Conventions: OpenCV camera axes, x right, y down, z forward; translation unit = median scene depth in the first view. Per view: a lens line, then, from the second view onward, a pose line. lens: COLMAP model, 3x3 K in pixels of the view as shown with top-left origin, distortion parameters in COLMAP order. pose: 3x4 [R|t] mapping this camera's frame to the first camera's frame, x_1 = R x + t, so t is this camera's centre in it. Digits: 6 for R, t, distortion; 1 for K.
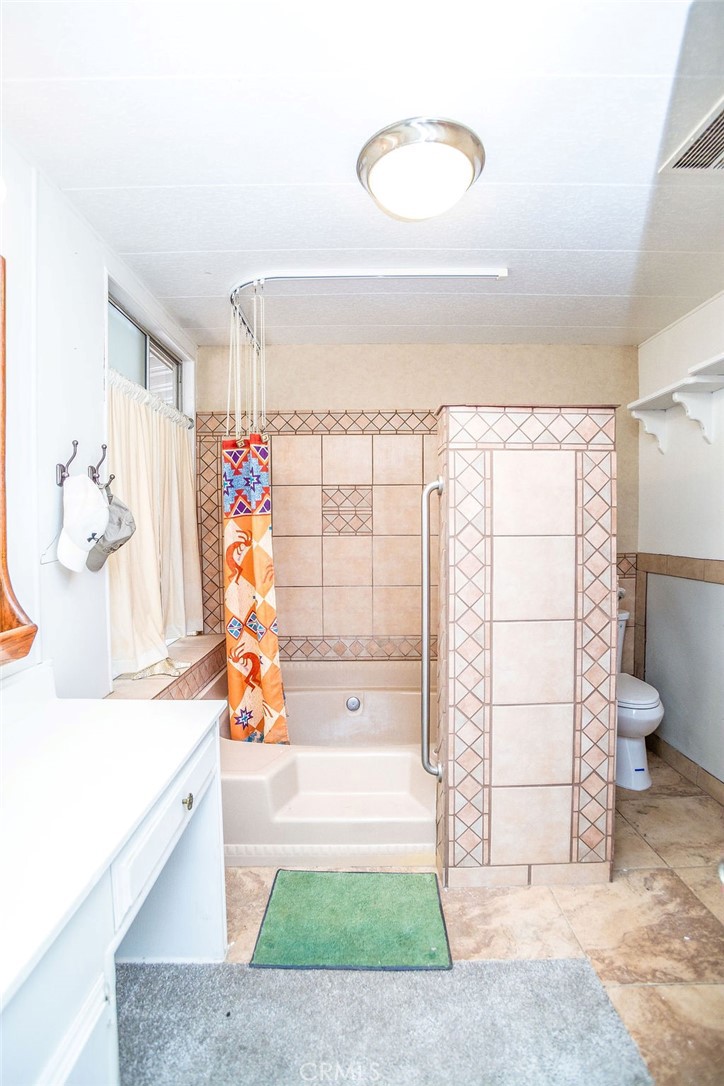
lens RADIAL K [[520.7, 0, 357.7], [0, 520.7, 542.0], [0, 0, 1]] dist [0.005902, 0.000460]
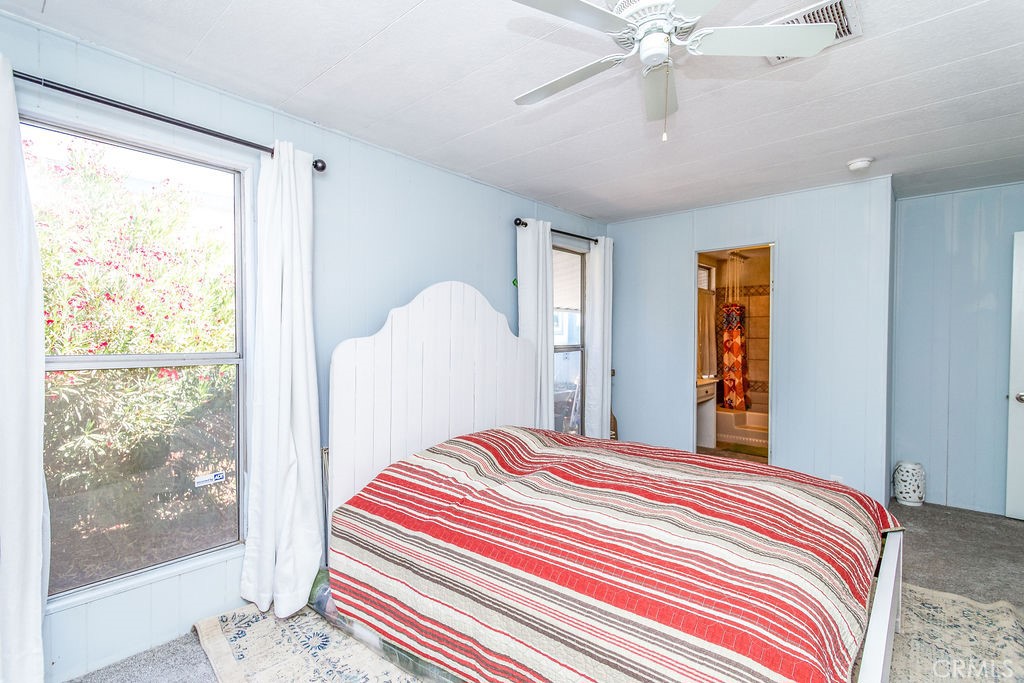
lens RADIAL K [[491.0, 0, 508.2], [0, 491.0, 339.1], [0, 0, 1]] dist [0.005902, 0.000460]
pose [[0.754206, 0.015777, -0.656449, 0.630623], [-0.028006, 0.999575, -0.008153, 0.052759], [0.656041, 0.024533, 0.754326, -1.838881]]
